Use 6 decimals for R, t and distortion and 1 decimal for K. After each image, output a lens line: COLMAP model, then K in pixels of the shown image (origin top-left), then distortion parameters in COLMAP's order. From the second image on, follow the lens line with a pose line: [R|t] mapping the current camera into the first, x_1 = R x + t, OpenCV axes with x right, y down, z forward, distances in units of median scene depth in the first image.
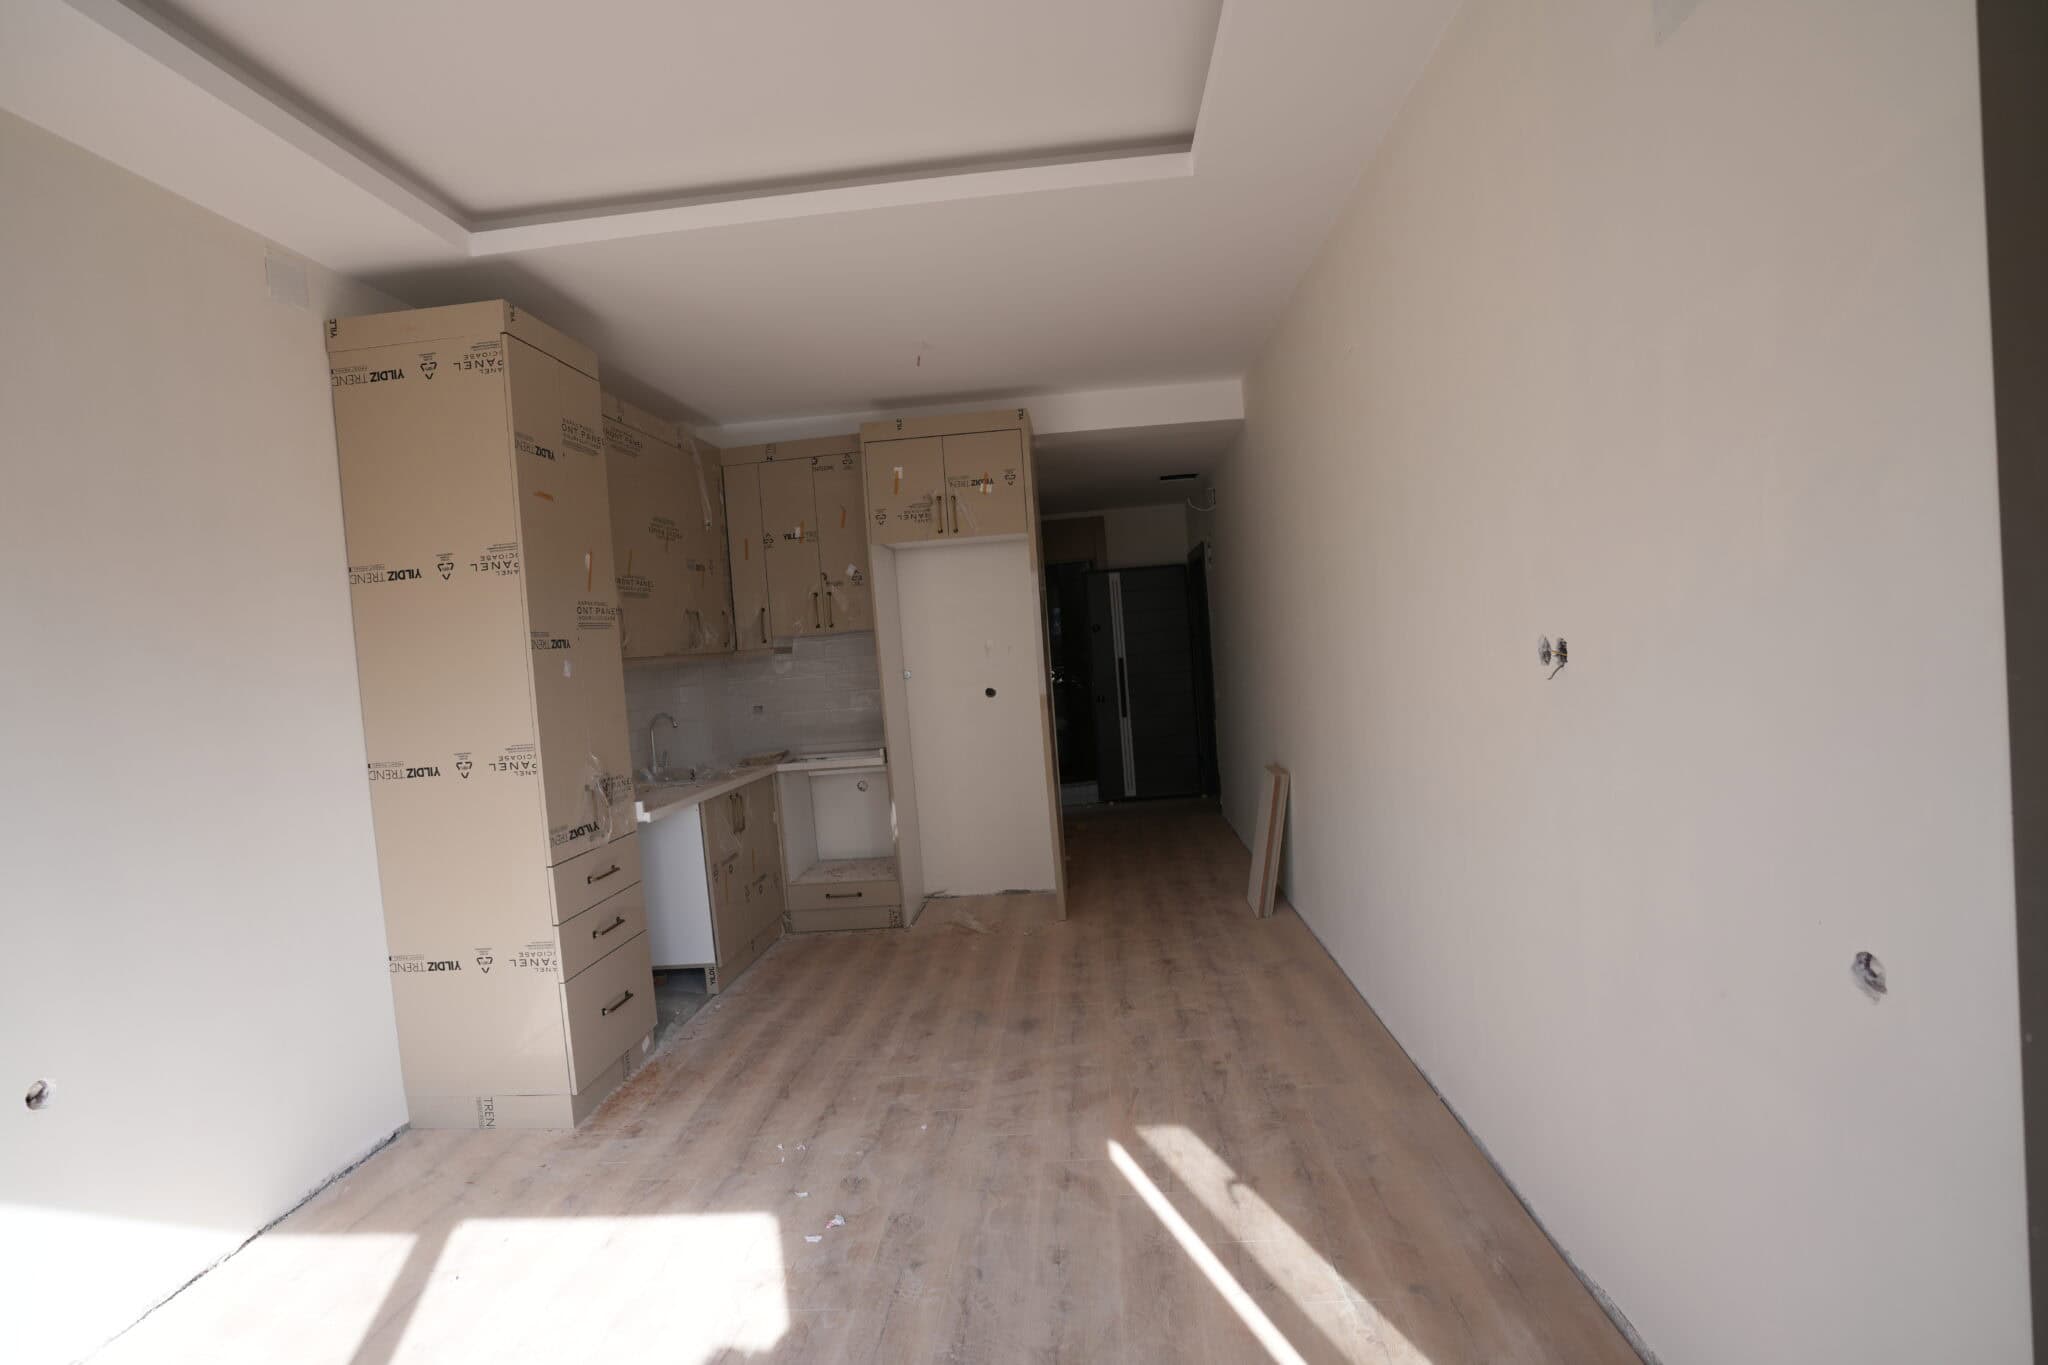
lens RADIAL K [[1008.2, 0, 1020.5], [0, 1008.2, 678.5], [0, 0, 1]] dist [-0.077875, 0.038031]
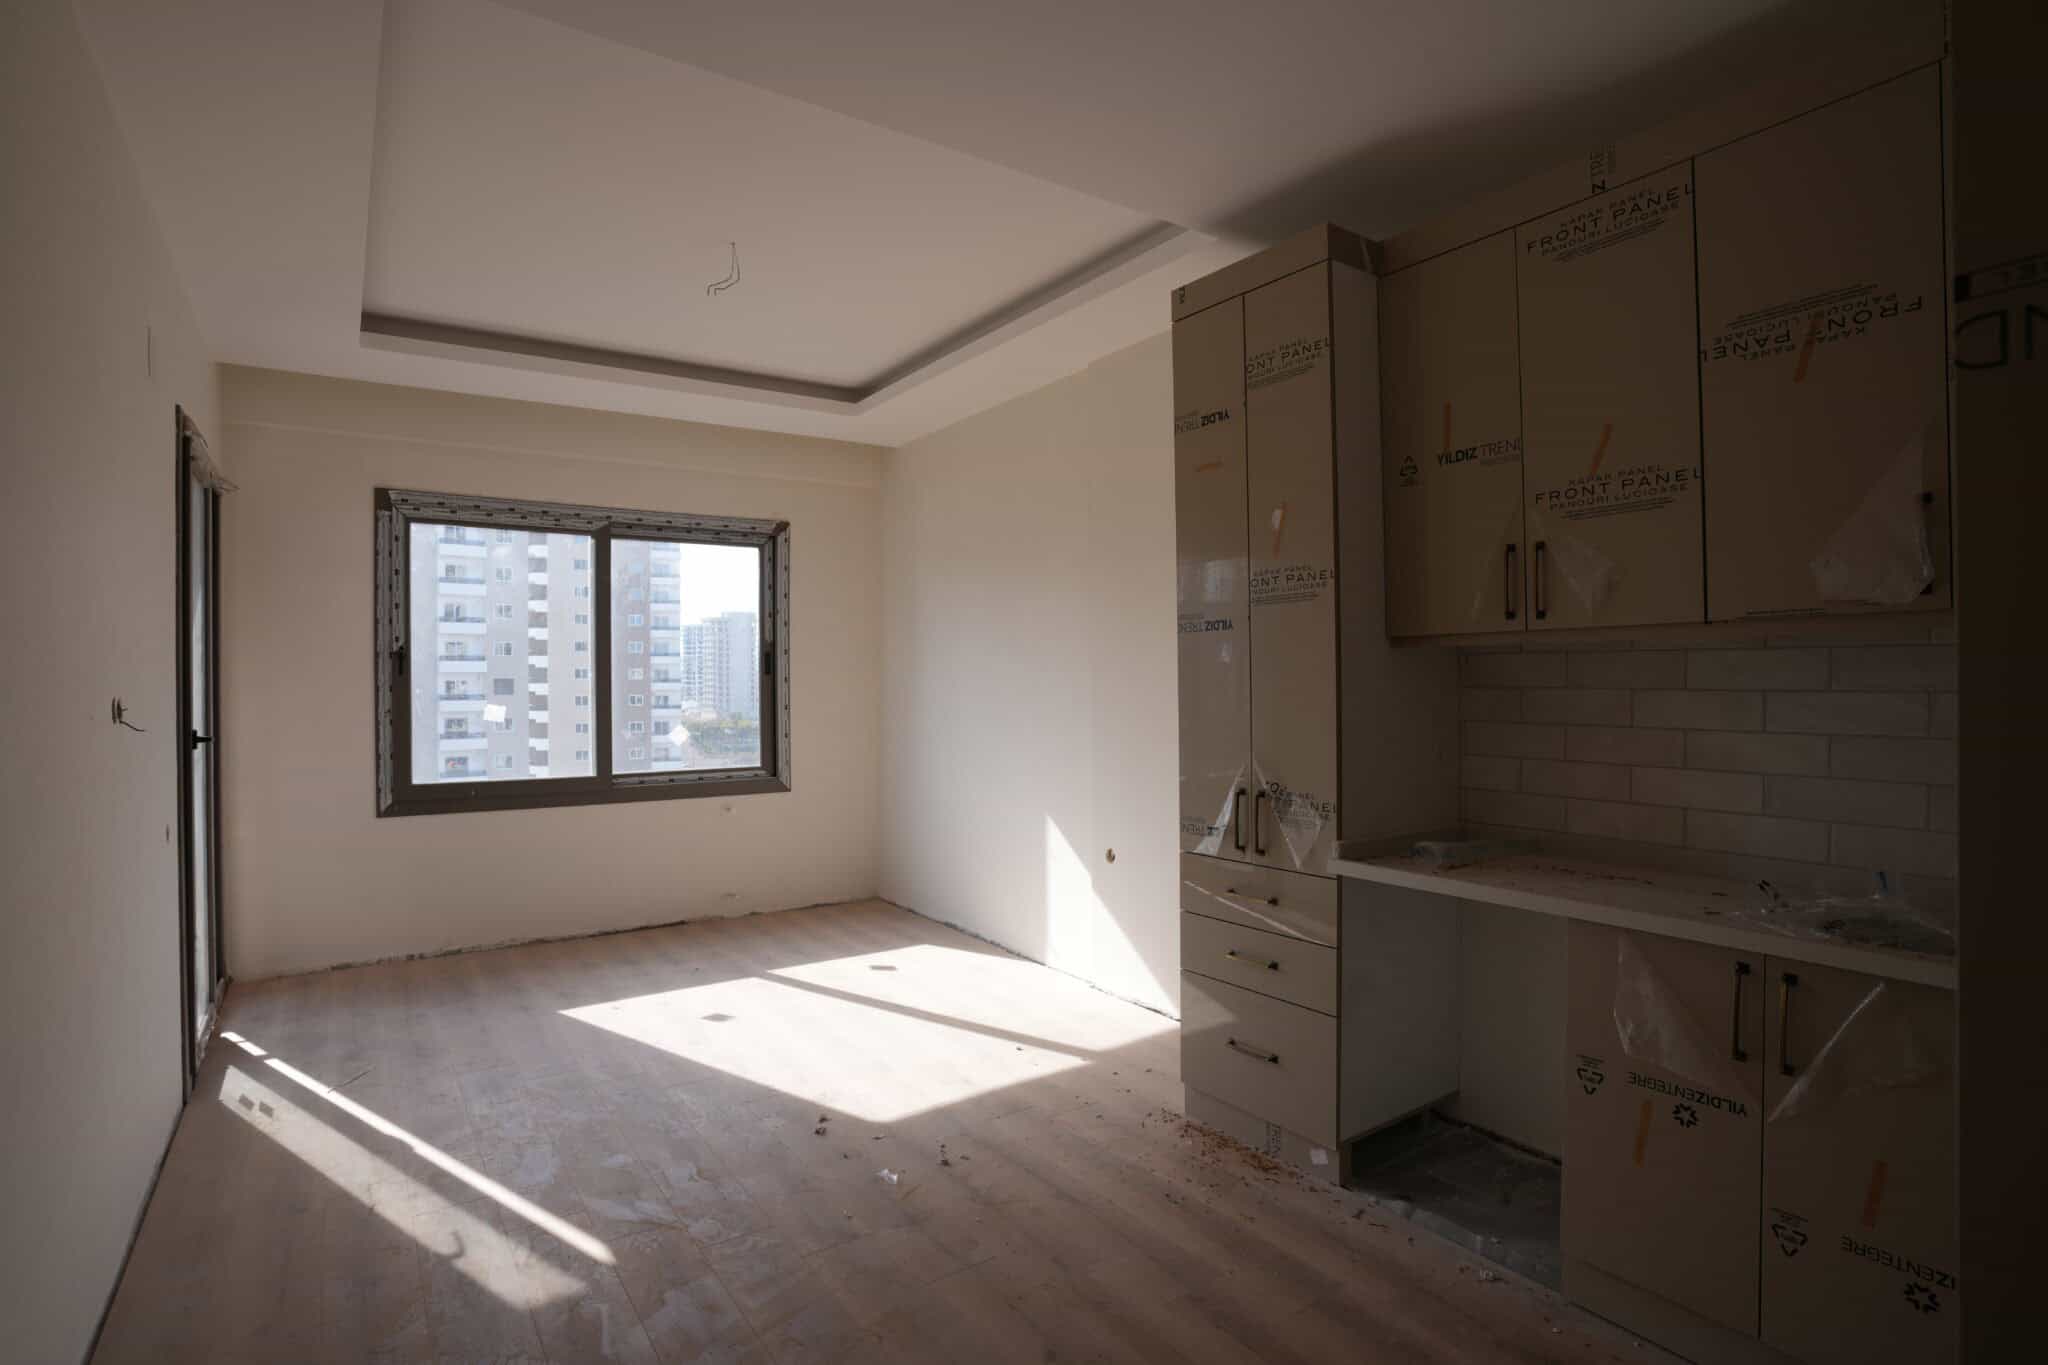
lens RADIAL K [[1008.2, 0, 1020.5], [0, 1008.2, 678.5], [0, 0, 1]] dist [-0.077875, 0.038031]
pose [[-0.775169, 0.084461, -0.626083, 0.276554], [0.046768, 0.995975, 0.076457, -0.069263], [0.630021, 0.029986, -0.775999, 1.700136]]
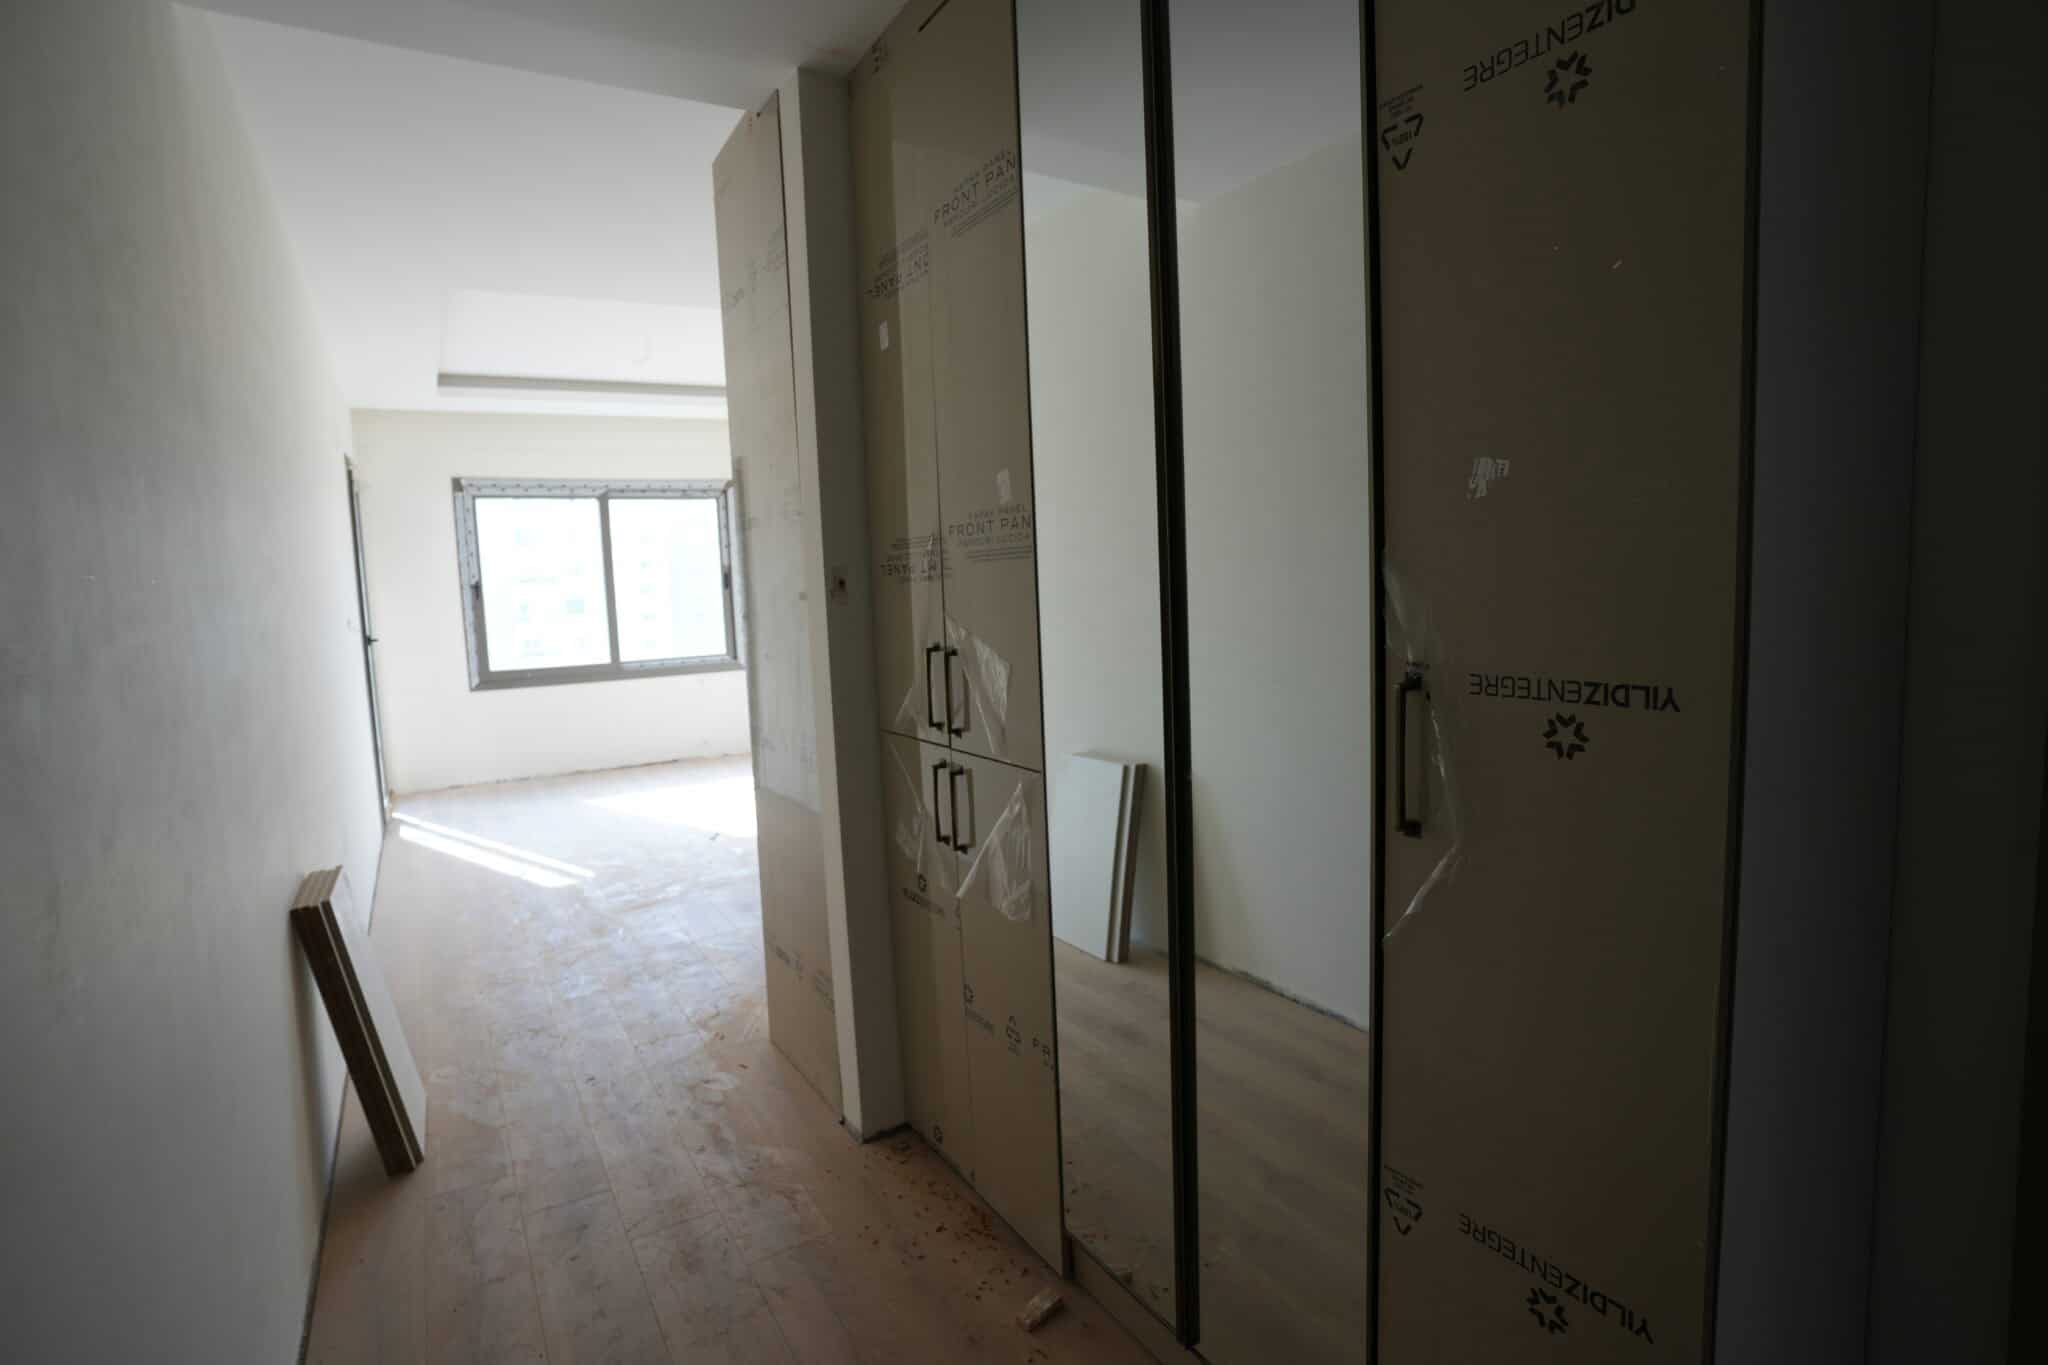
lens RADIAL K [[1008.2, 0, 1020.5], [0, 1008.2, 678.5], [0, 0, 1]] dist [-0.077875, 0.038031]
pose [[-0.810251, 0.166608, -0.561903, 0.375989], [0.085404, 0.982073, 0.168041, -0.103333], [0.579827, 0.088167, -0.809955, 2.613725]]
